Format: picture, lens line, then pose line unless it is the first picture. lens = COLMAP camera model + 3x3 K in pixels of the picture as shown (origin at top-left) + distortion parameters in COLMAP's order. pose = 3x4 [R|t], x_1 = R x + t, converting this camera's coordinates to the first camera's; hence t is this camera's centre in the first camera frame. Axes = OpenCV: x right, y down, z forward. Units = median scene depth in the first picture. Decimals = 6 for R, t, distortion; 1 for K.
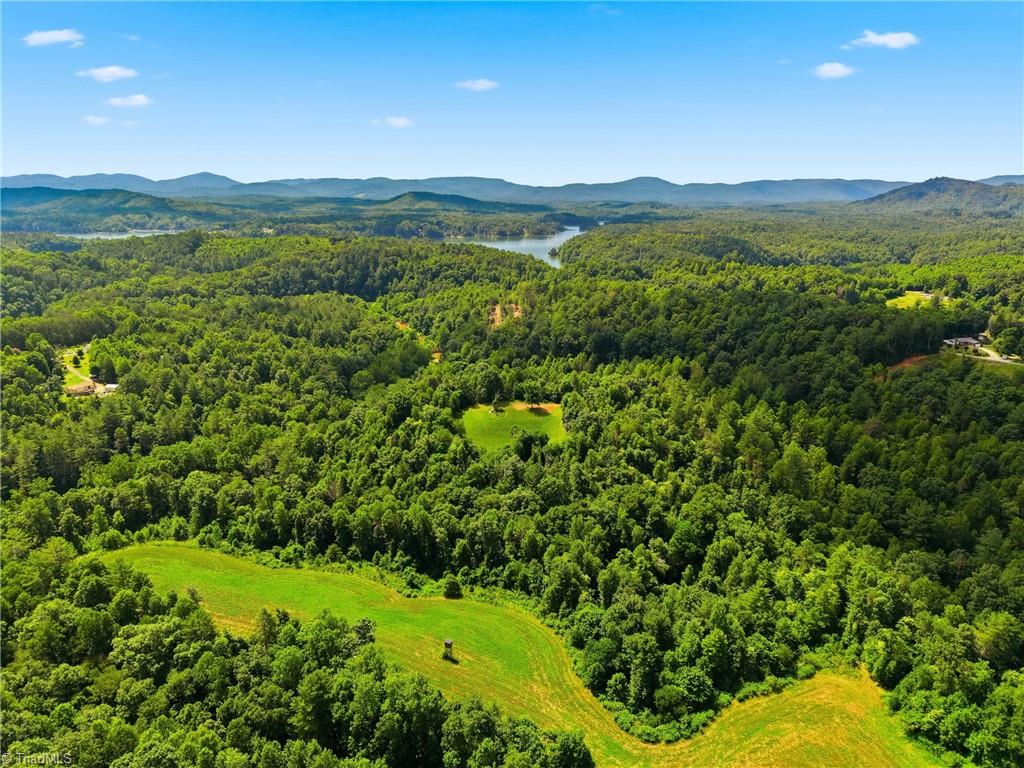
lens RADIAL K [[687.5, 0, 512.0], [0, 687.5, 384.0], [0, 0, 1]] dist [0.062227, -0.084145]
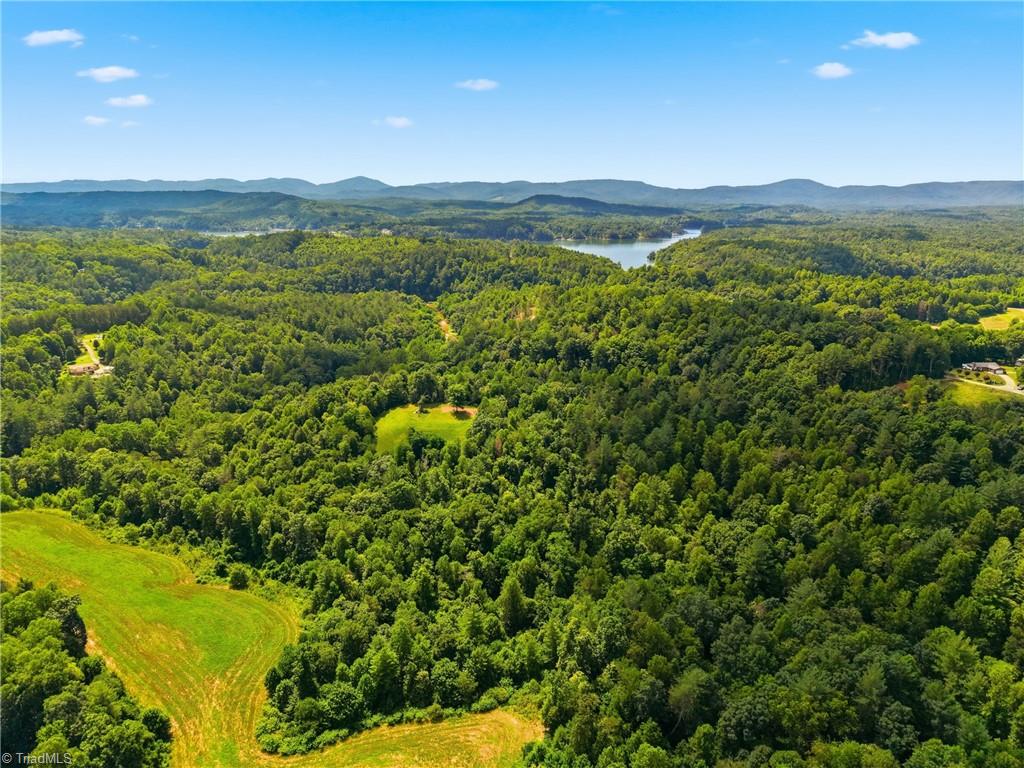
lens RADIAL K [[687.5, 0, 512.0], [0, 687.5, 384.0], [0, 0, 1]] dist [0.062227, -0.084145]
pose [[0.979310, 0.054728, -0.194827, 0.130228], [-0.055520, 0.998457, 0.001398, -0.004257], [0.194602, 0.009448, 0.980837, 0.018782]]
